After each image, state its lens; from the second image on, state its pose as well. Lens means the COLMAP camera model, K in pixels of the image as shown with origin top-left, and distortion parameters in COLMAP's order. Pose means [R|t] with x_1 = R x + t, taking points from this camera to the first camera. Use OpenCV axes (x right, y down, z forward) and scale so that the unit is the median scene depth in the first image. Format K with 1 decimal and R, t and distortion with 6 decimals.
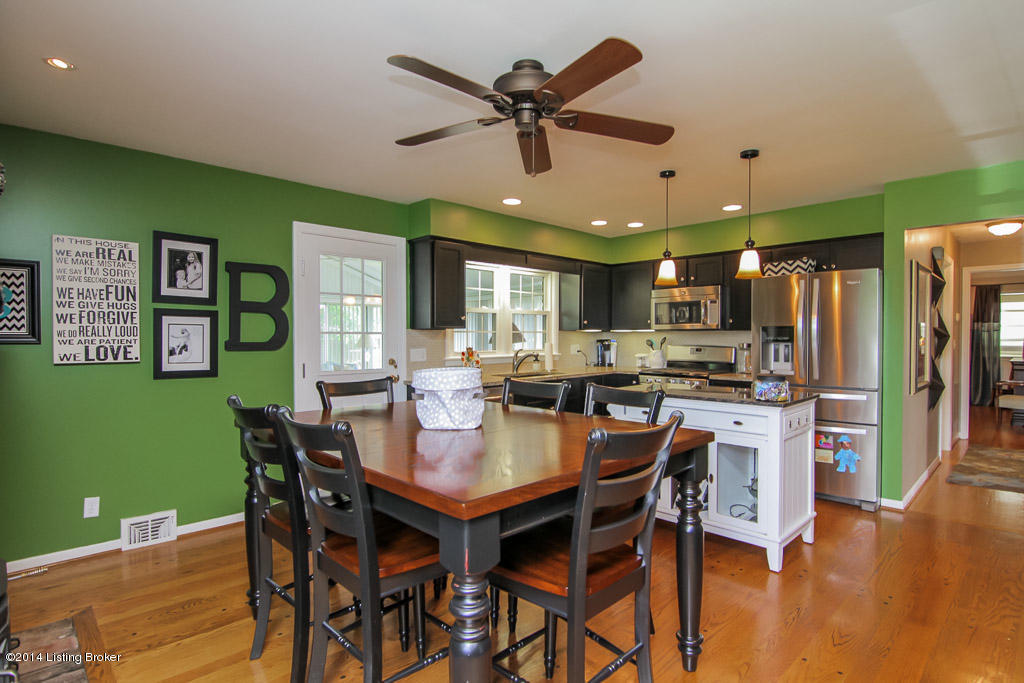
lens RADIAL K [[525.5, 0, 516.0], [0, 525.5, 341.0], [0, 0, 1]] dist [-0.009443, -0.007359]
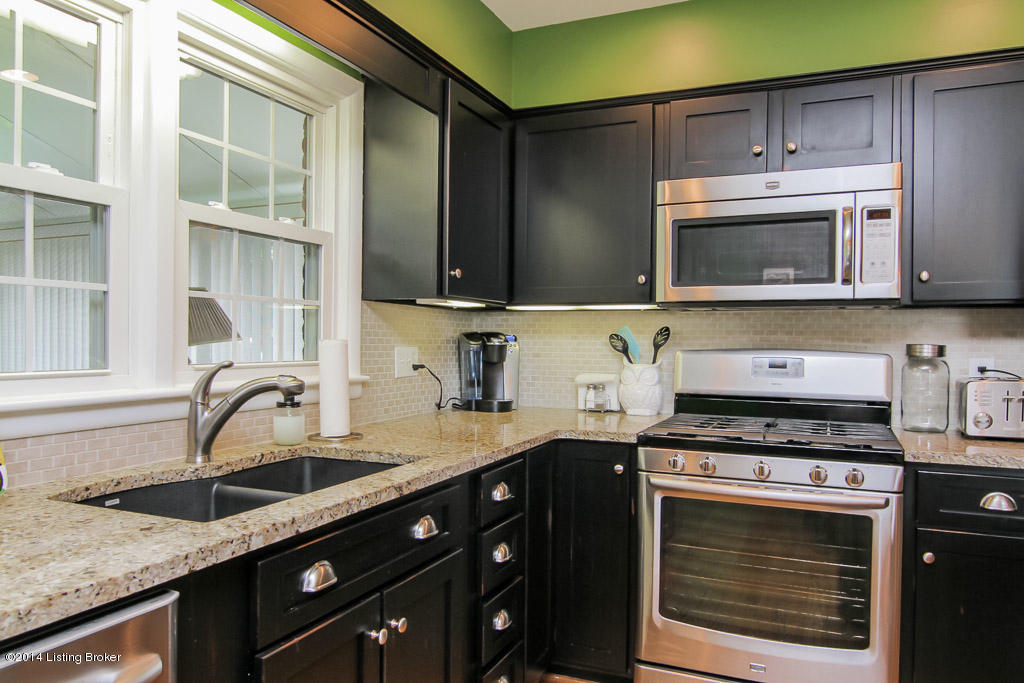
lens RADIAL K [[724.2, 0, 512.5], [0, 724.2, 352.4], [0, 0, 1]] dist [-0.002058, -0.004958]
pose [[0.927143, 0.004618, 0.374679, 0.006234], [-0.008033, 0.999939, 0.007554, 0.006842], [-0.374621, -0.010013, 0.927124, 0.600452]]
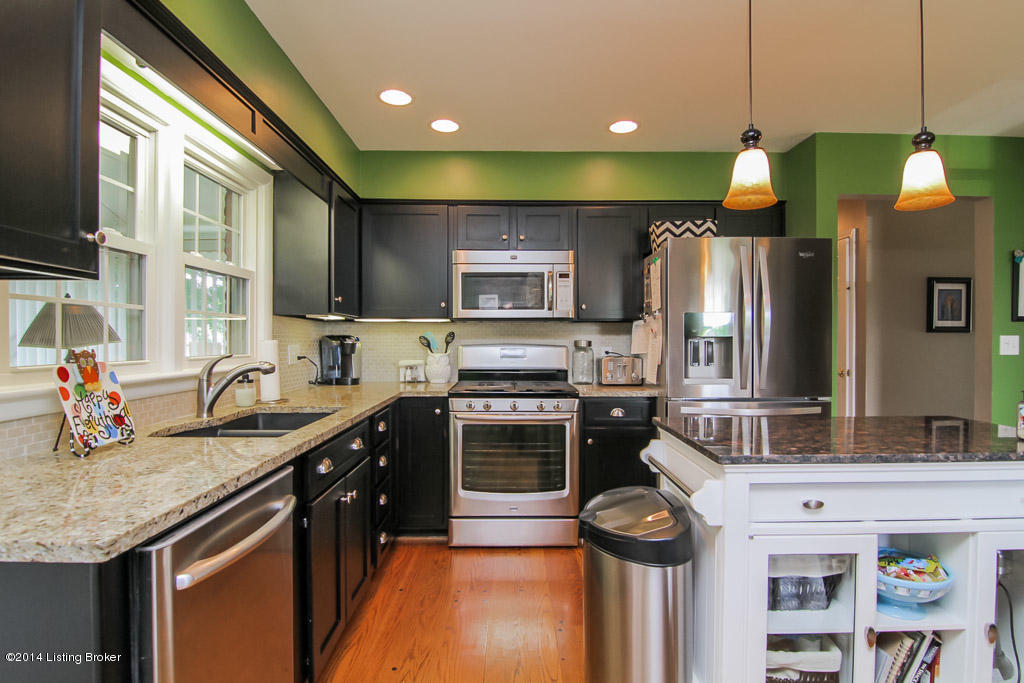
lens RADIAL K [[525.5, 0, 510.2], [0, 525.5, 342.1], [0, 0, 1]] dist [-0.009443, -0.007359]
pose [[0.688876, 0.001615, 0.724877, -0.117015], [0.004295, 0.999971, -0.006309, 0.008946], [-0.724866, 0.007459, 0.688849, 0.539496]]
